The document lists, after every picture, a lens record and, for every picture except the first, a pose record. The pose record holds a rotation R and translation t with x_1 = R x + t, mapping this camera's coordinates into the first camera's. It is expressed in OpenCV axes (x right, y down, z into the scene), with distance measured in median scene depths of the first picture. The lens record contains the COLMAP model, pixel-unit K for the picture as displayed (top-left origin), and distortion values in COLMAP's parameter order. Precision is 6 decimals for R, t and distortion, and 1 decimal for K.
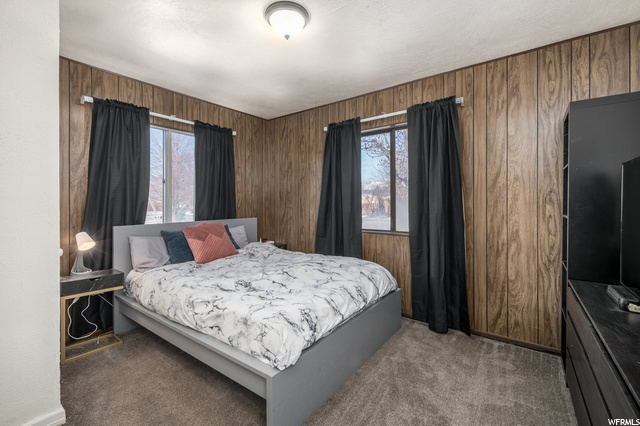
lens RADIAL K [[278.3, 0, 323.3], [0, 278.3, 202.7], [0, 0, 1]] dist [0.000755, 0.000022]
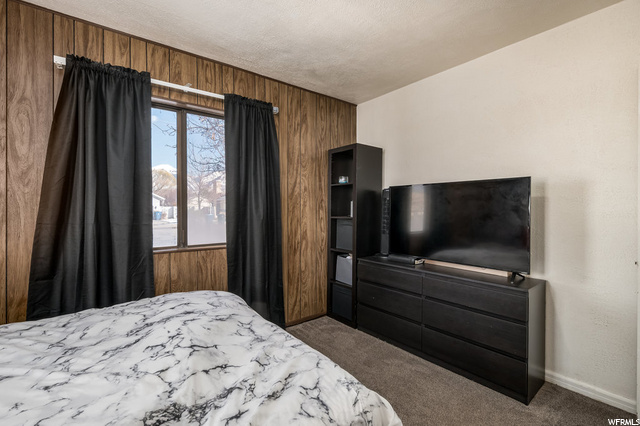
lens RADIAL K [[285.3, 0, 320.7], [0, 285.3, 210.3], [0, 0, 1]] dist [0.000556, -0.000282]
pose [[0.262054, -0.003909, 0.965045, -0.515418], [-0.001688, 0.999988, 0.004509, 0.002321], [-0.965052, -0.002811, 0.262045, 0.581062]]
